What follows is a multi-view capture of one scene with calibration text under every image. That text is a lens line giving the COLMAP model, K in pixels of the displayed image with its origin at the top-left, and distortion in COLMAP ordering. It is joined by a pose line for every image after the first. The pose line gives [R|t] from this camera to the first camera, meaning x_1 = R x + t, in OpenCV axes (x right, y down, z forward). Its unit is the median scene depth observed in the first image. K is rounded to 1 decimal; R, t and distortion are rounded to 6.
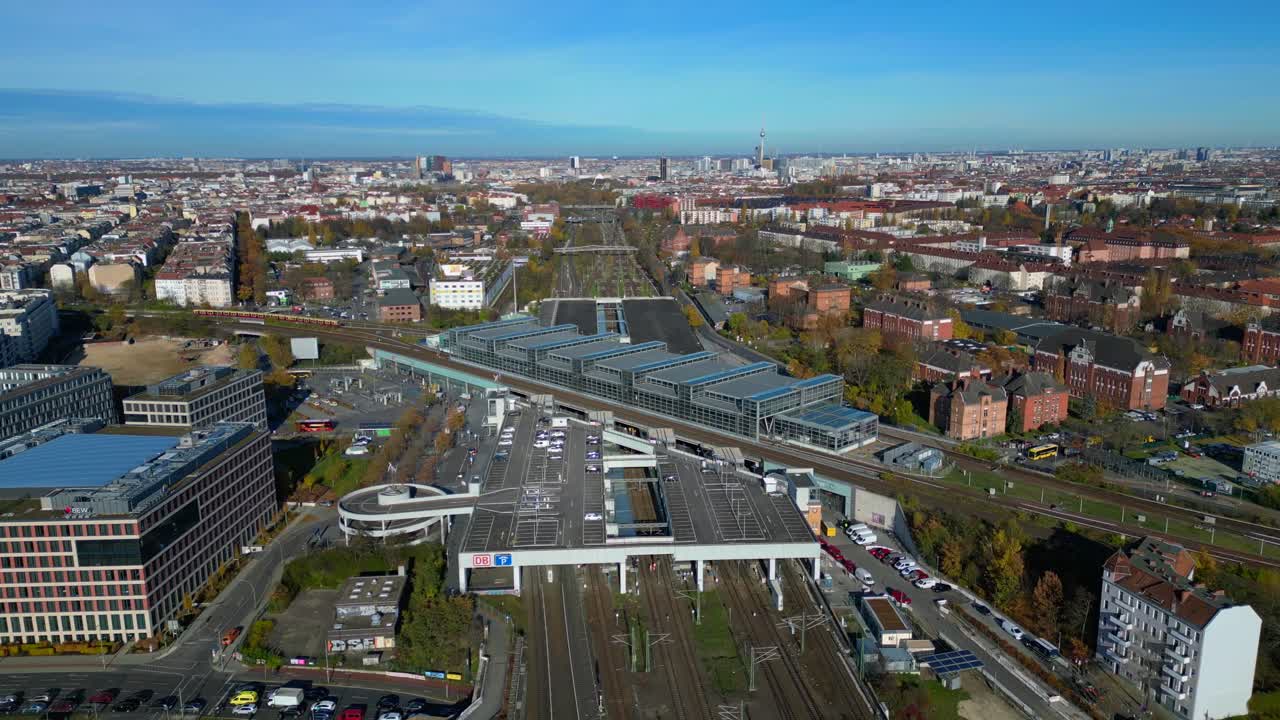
lens RADIAL K [[932.5, 0, 638.4], [0, 932.5, 362.2], [0, 0, 1]] dist [0.079953, -0.082569]
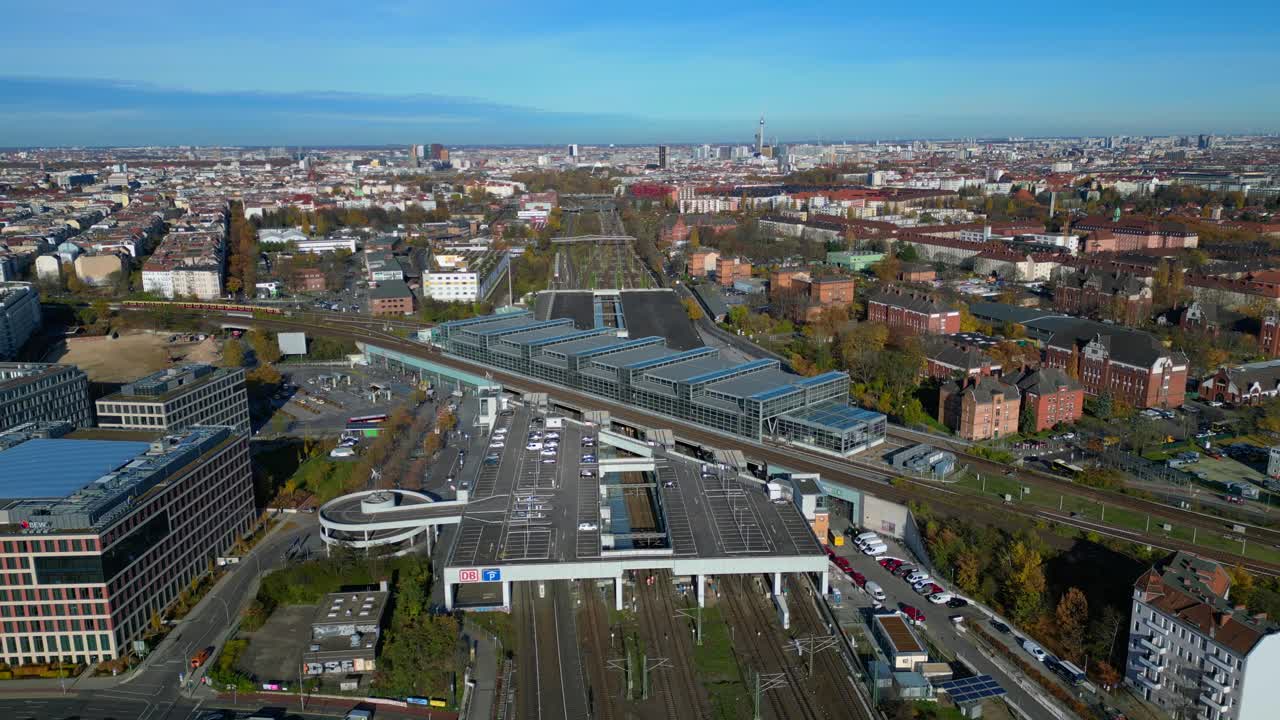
lens RADIAL K [[932.5, 0, 638.4], [0, 932.5, 362.2], [0, 0, 1]] dist [0.079953, -0.082569]
pose [[0.999999, -0.001396, 0.000786, 0.001239], [0.001386, 0.999924, 0.012228, -0.006574], [-0.000803, -0.012227, 0.999925, 0.029424]]
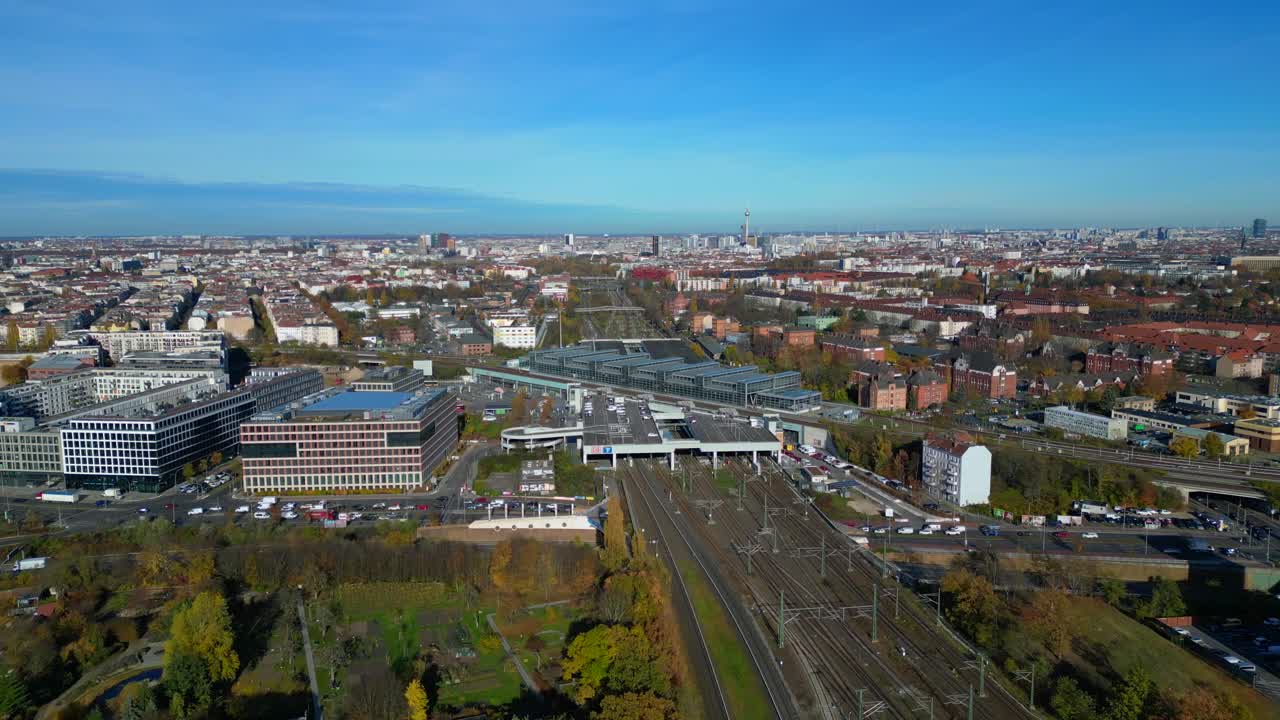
lens RADIAL K [[932.5, 0, 638.4], [0, 932.5, 362.2], [0, 0, 1]] dist [0.079953, -0.082569]
pose [[0.999910, -0.000649, 0.013396, -0.051745], [0.001720, 0.996783, -0.080123, 0.088878], [-0.013301, 0.080139, 0.996695, -0.393585]]
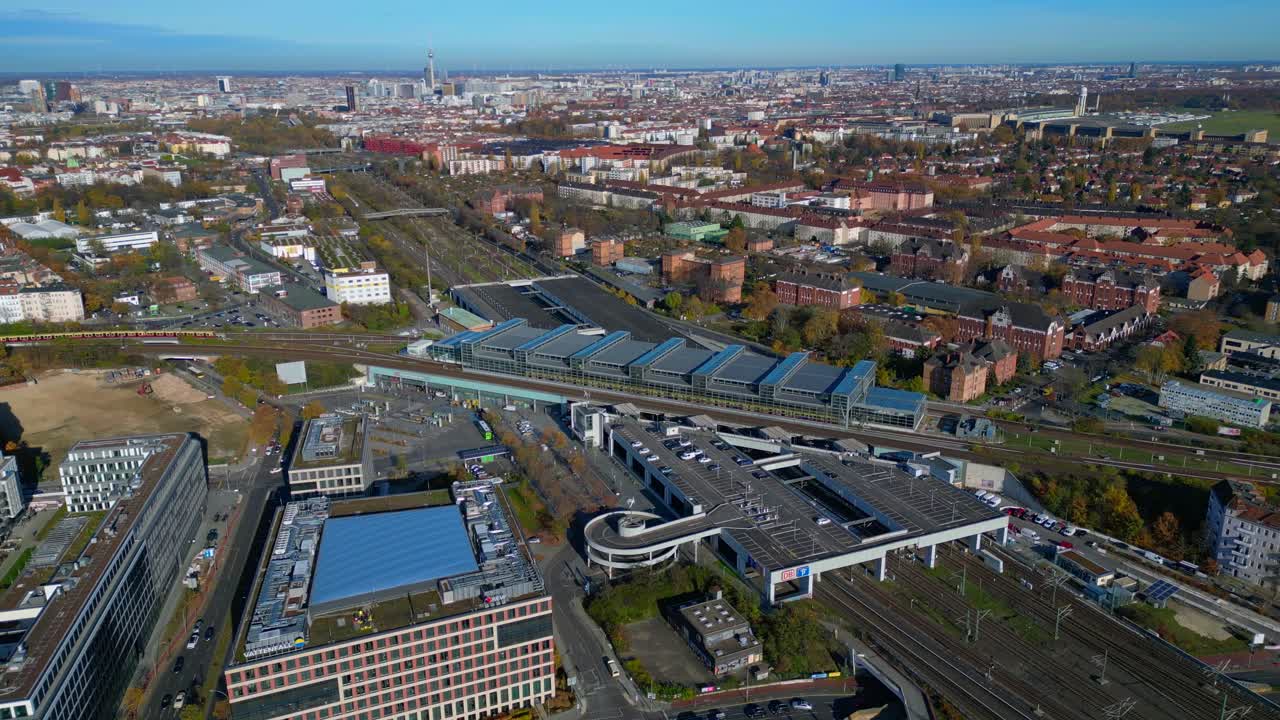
lens RADIAL K [[932.5, 0, 638.4], [0, 932.5, 362.2], [0, 0, 1]] dist [0.079953, -0.082569]
pose [[0.935818, -0.106249, 0.336090, -0.344555], [0.077814, 0.992237, 0.097012, -0.091027], [-0.343788, -0.064633, 0.936820, -0.019513]]
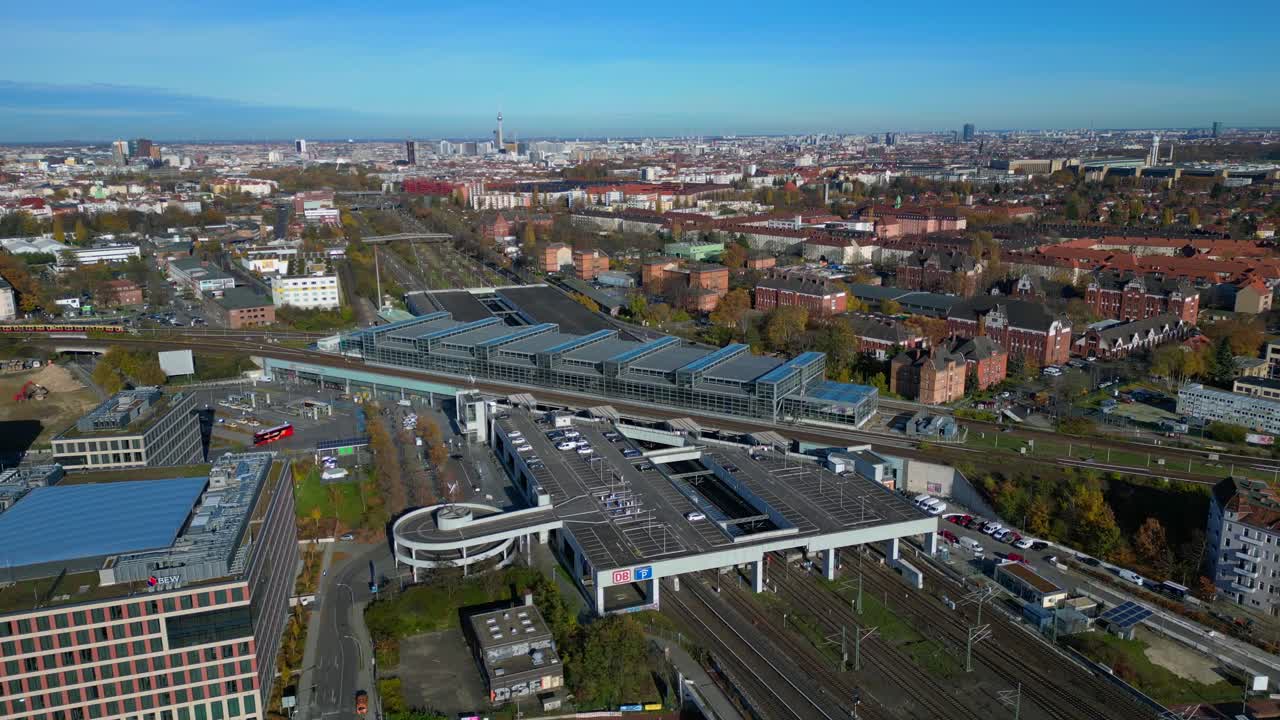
lens RADIAL K [[932.5, 0, 638.4], [0, 932.5, 362.2], [0, 0, 1]] dist [0.079953, -0.082569]
pose [[0.959845, -0.069099, 0.271888, -0.184443], [0.064789, 0.997591, 0.024807, -0.009400], [-0.272947, -0.006195, 0.962009, 0.055587]]
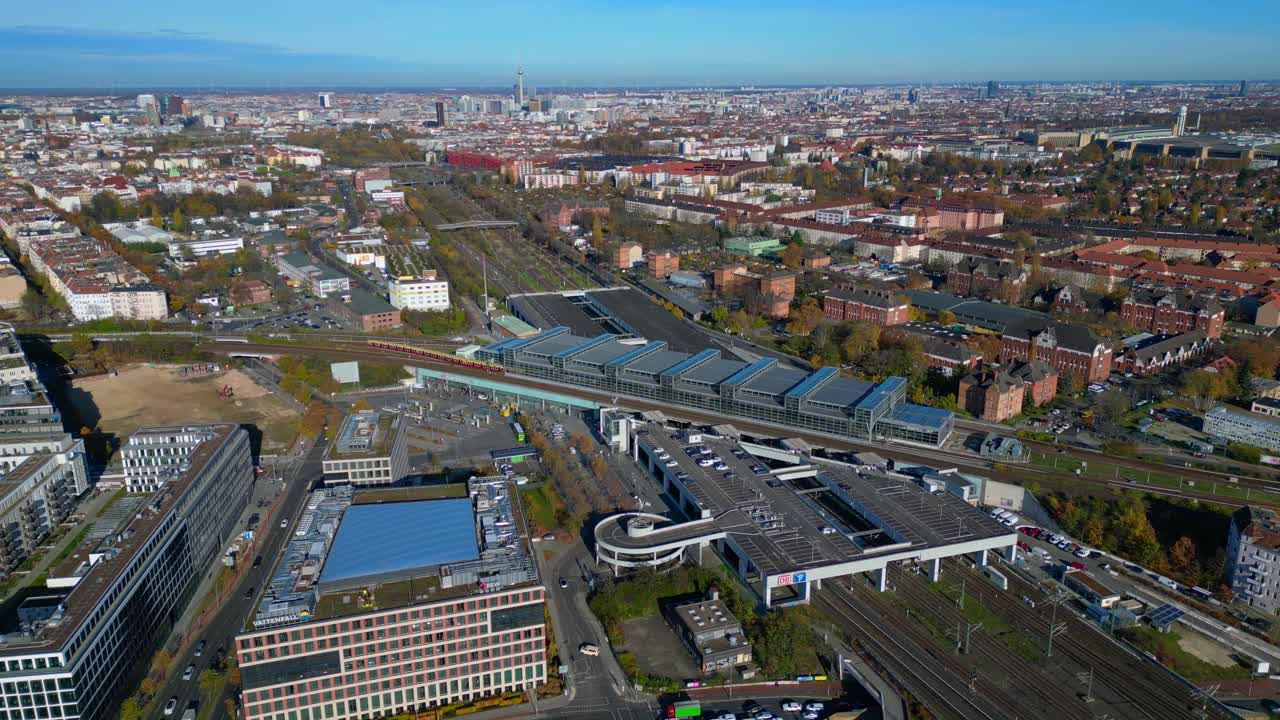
lens RADIAL K [[932.5, 0, 638.4], [0, 932.5, 362.2], [0, 0, 1]] dist [0.079953, -0.082569]
pose [[0.963837, -0.073322, 0.256206, -0.308258], [0.055773, 0.995614, 0.075112, -0.083861], [-0.260590, -0.058106, 0.963699, -0.055574]]
